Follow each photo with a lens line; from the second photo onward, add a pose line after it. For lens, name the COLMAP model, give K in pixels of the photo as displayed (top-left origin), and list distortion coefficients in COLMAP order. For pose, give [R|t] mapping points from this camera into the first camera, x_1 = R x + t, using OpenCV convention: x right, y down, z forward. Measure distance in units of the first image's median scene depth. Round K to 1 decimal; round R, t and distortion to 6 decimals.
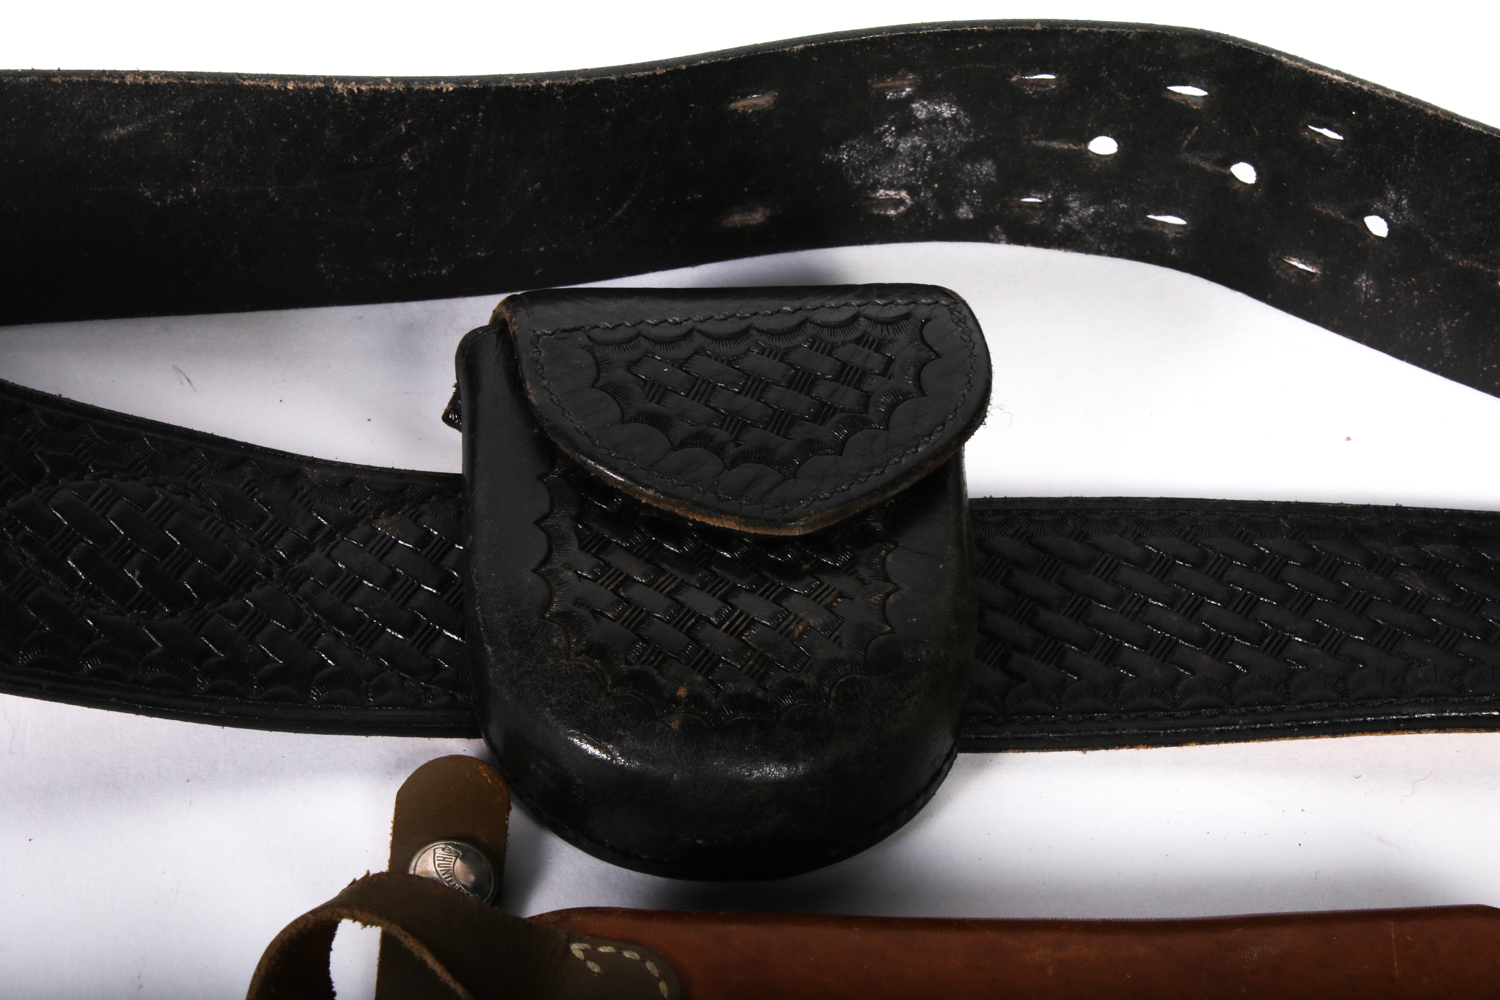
lens RADIAL K [[3434.0, 0, 743.9], [0, 3434.0, 494.6], [0, 0, 1]] dist [0.009859, 0.000000]
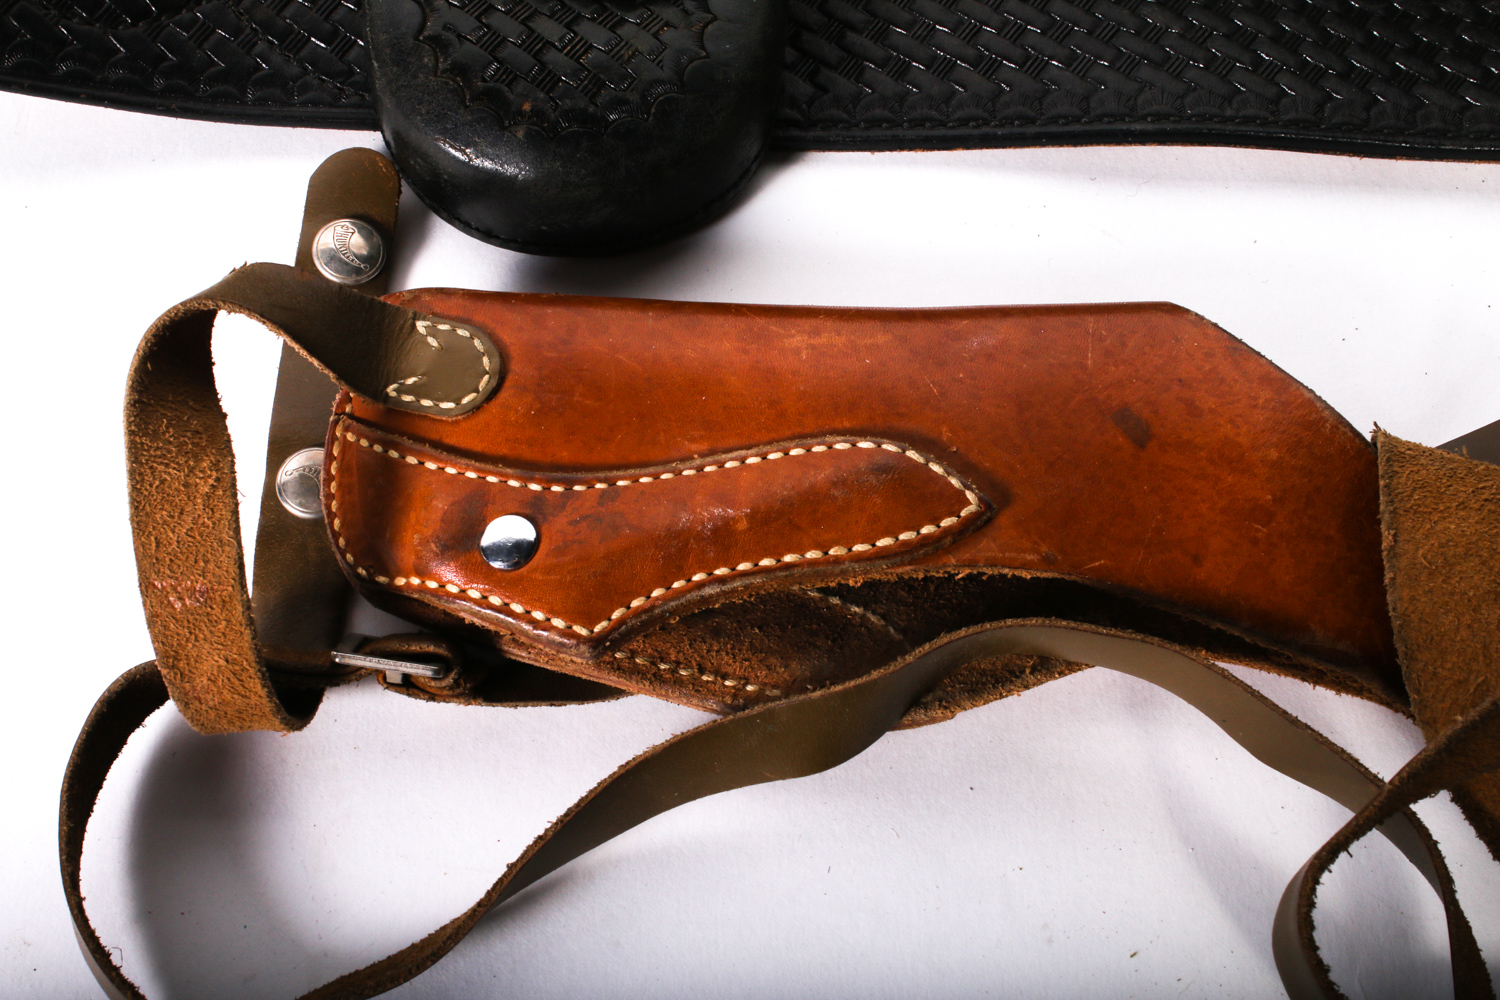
lens RADIAL K [[2270.4, 0, 751.6], [0, 2270.4, 503.5], [0, 0, 1]] dist [-0.024098, 0.000000]
pose [[0.999186, 0.029078, -0.027972, 0.081587], [-0.020117, 0.959985, 0.279329, -0.031060], [0.034975, -0.278539, 0.959788, 0.178875]]
